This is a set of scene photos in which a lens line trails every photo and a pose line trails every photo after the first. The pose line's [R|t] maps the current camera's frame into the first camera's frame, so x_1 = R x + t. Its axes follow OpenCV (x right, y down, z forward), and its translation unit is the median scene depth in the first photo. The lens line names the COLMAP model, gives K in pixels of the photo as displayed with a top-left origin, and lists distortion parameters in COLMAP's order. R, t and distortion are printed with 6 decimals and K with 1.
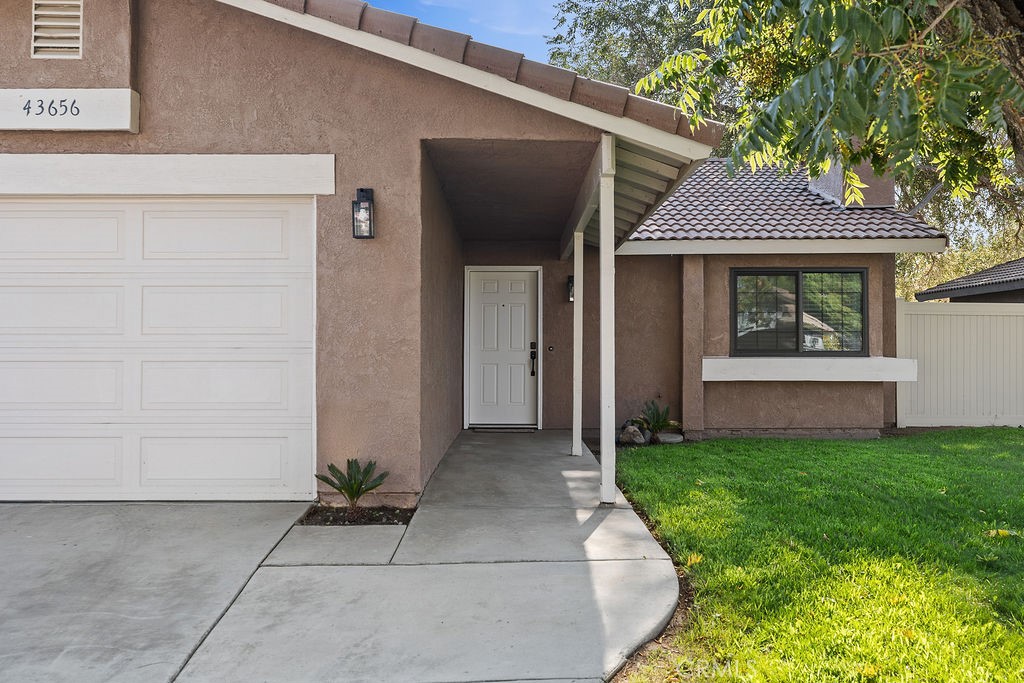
lens RADIAL K [[1031.7, 0, 512.0], [0, 1031.7, 341.5], [0, 0, 1]] dist [-0.000545, -0.000034]
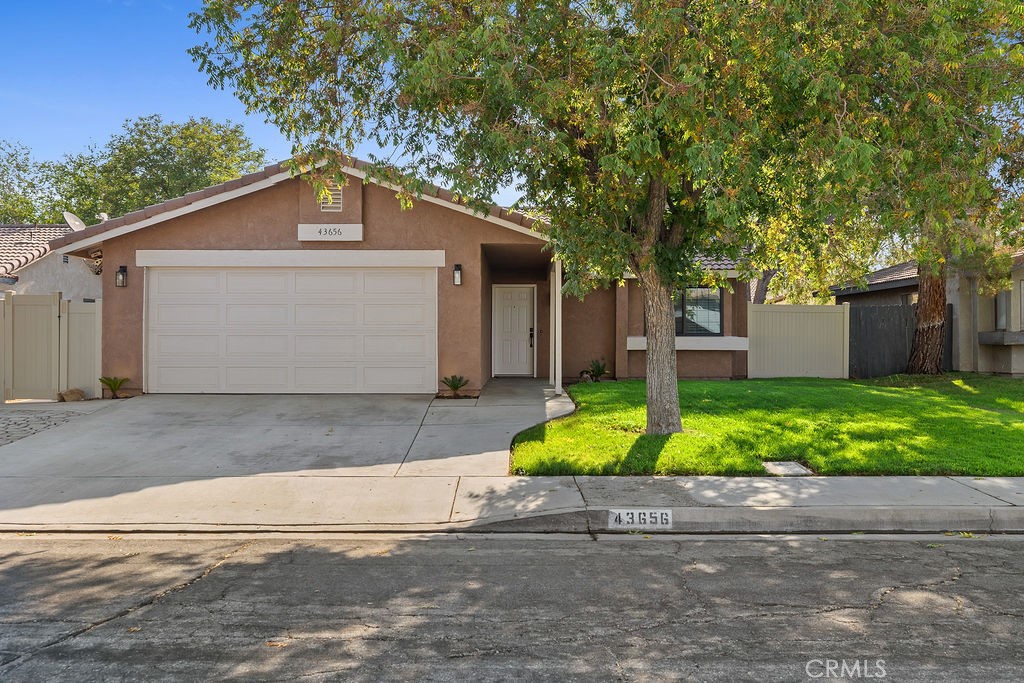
lens RADIAL K [[1031.7, 0, 512.0], [0, 1031.7, 341.5], [0, 0, 1]] dist [-0.000545, -0.000034]
pose [[0.999963, -0.000764, -0.008549, 0.004889], [0.000874, 0.999916, 0.012932, 0.001610], [0.008538, -0.012939, 0.999880, -1.411306]]
